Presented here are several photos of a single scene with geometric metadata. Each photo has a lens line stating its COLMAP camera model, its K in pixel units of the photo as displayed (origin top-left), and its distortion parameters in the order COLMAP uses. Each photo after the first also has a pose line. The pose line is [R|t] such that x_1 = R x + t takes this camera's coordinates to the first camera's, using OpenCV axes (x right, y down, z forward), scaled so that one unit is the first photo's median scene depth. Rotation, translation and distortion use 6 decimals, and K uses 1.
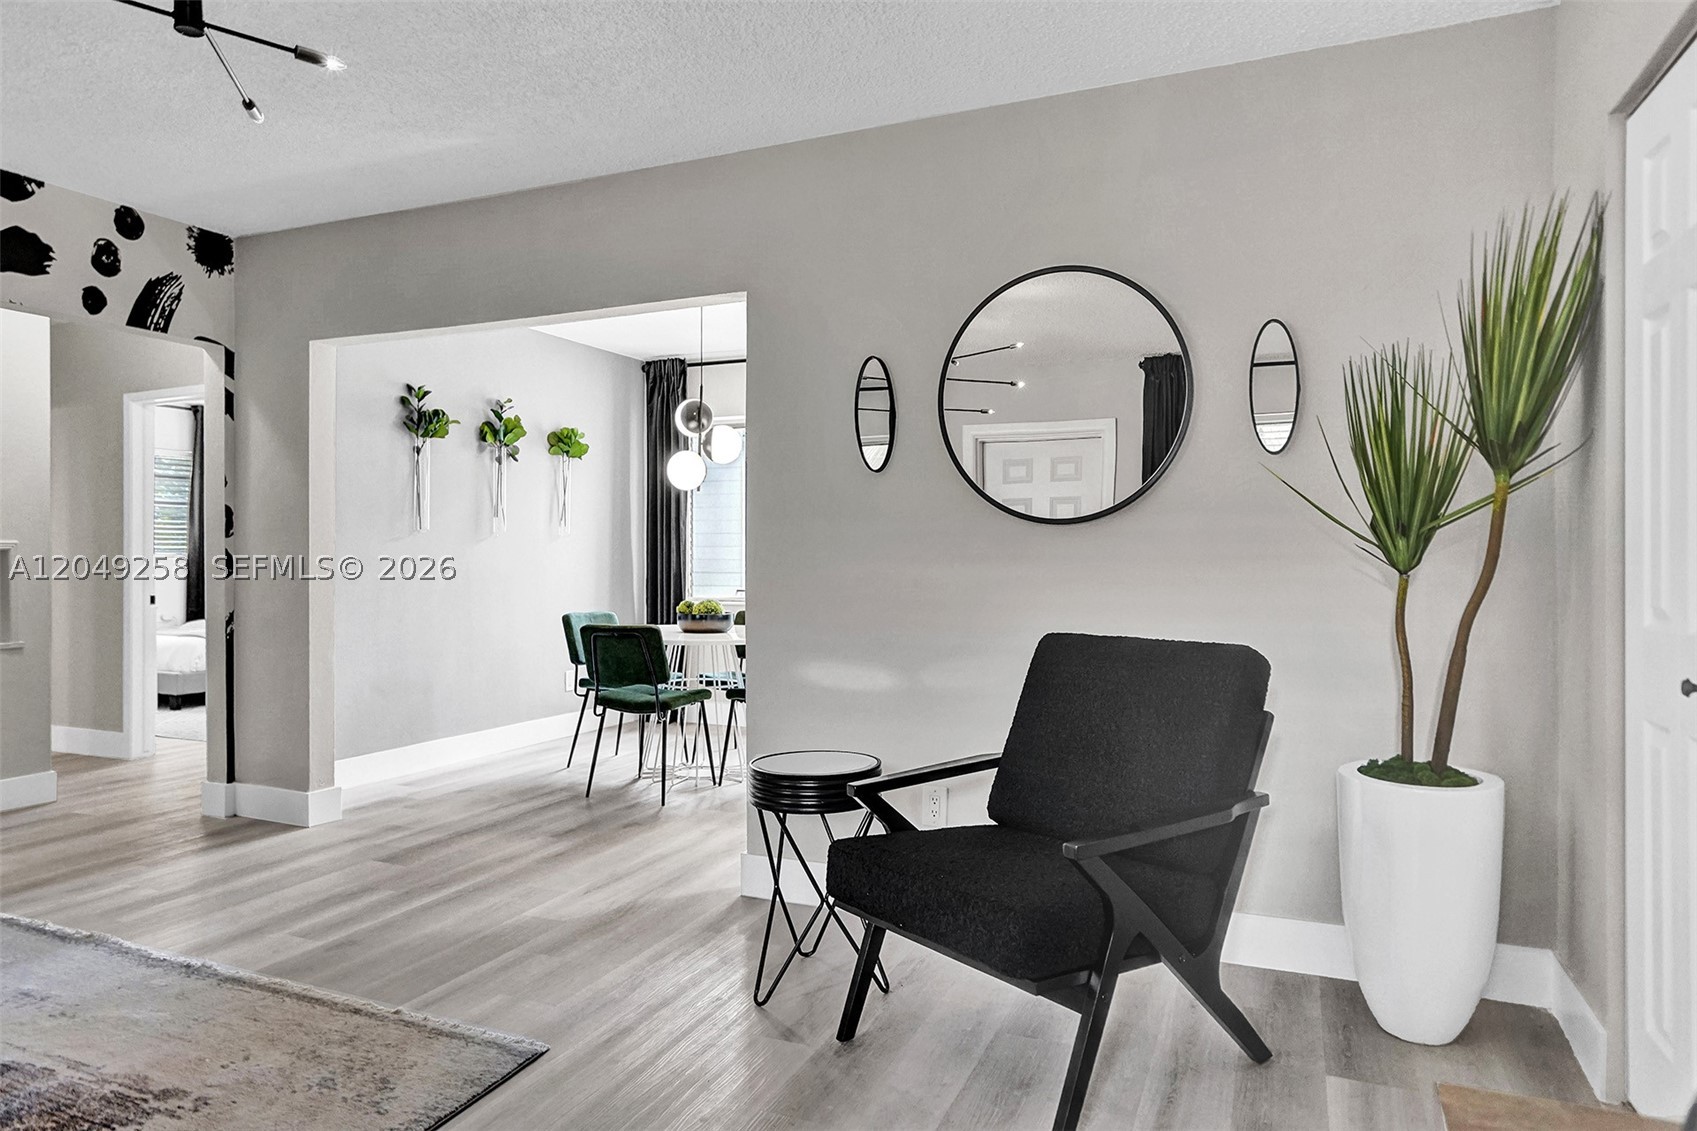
lens RADIAL K [[1083.4, 0, 799.2], [0, 1083.4, 559.3], [0, 0, 1]] dist [0.027536, 0.002950]
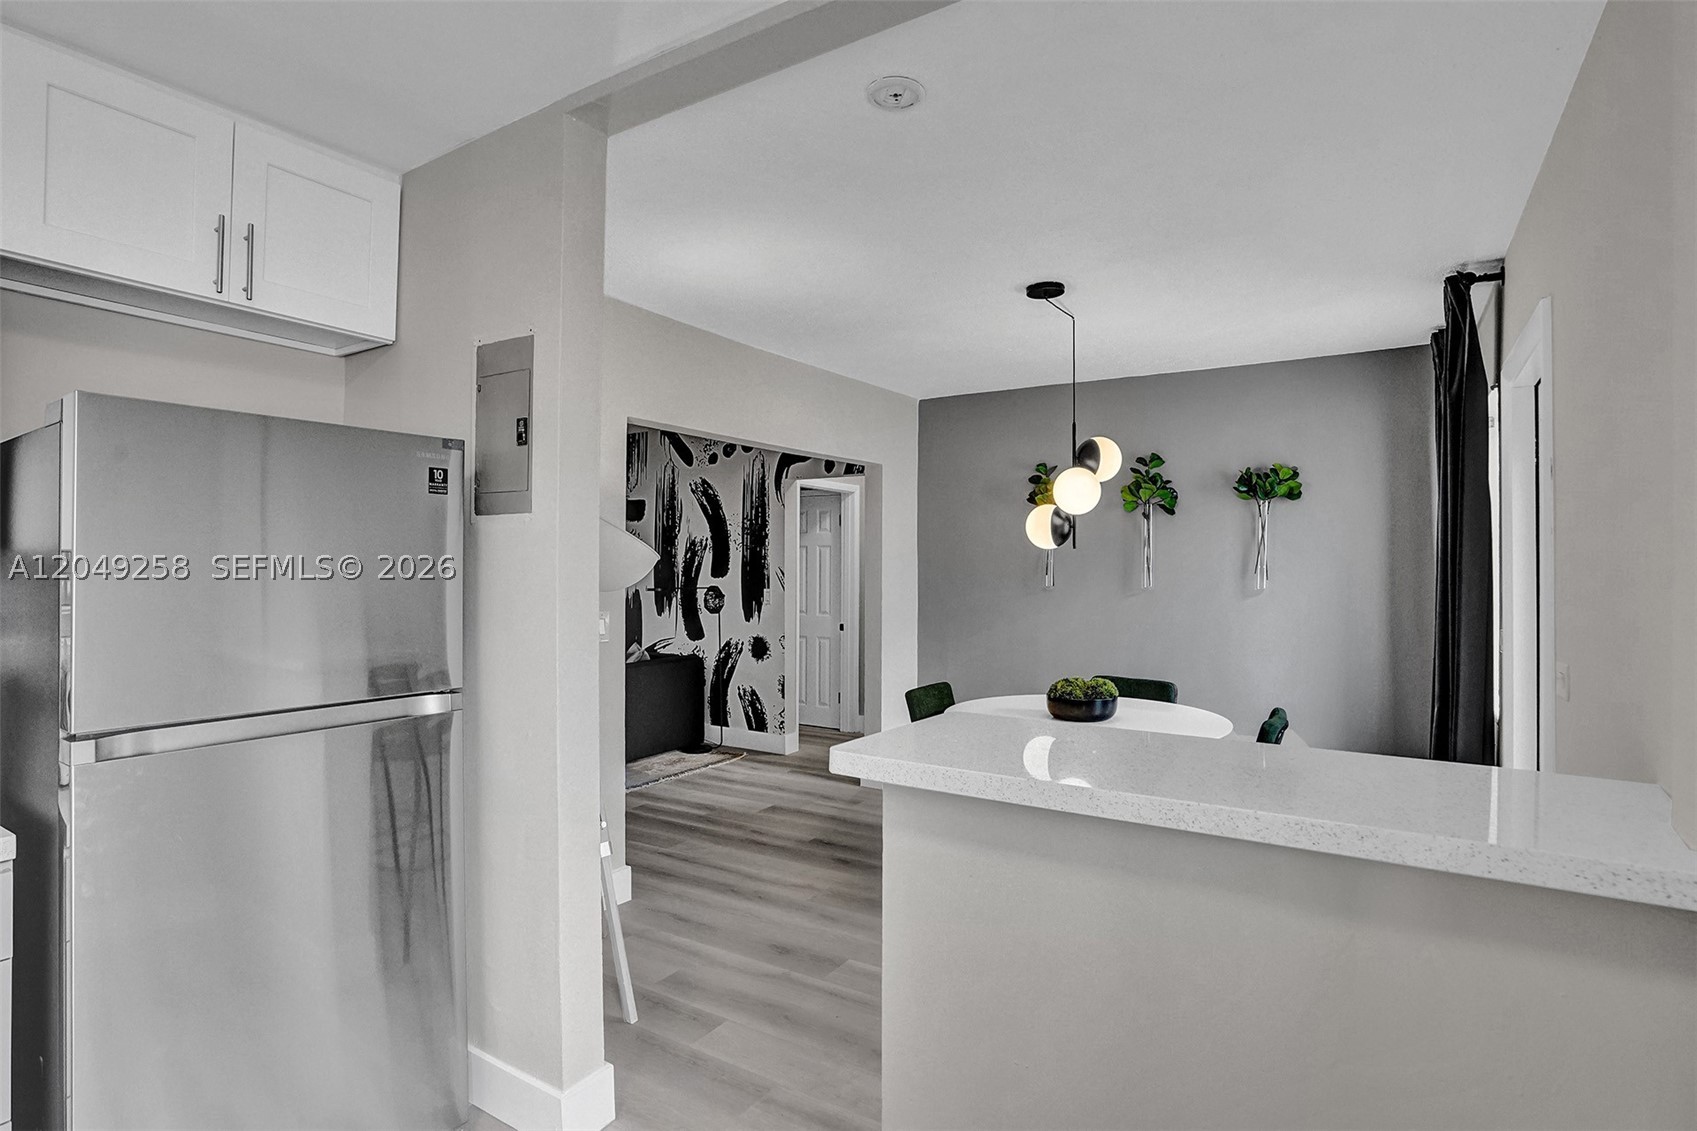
lens RADIAL K [[842.1, 0, 848.5], [0, 842.1, 565.5], [0, 0, 1]] dist [-0.025393, 0.000199]
pose [[-0.115237, 0.001257, -0.993337, 0.685409], [-0.001186, 0.999998, 0.001403, -0.060674], [0.993337, 0.001340, -0.115235, 1.067469]]
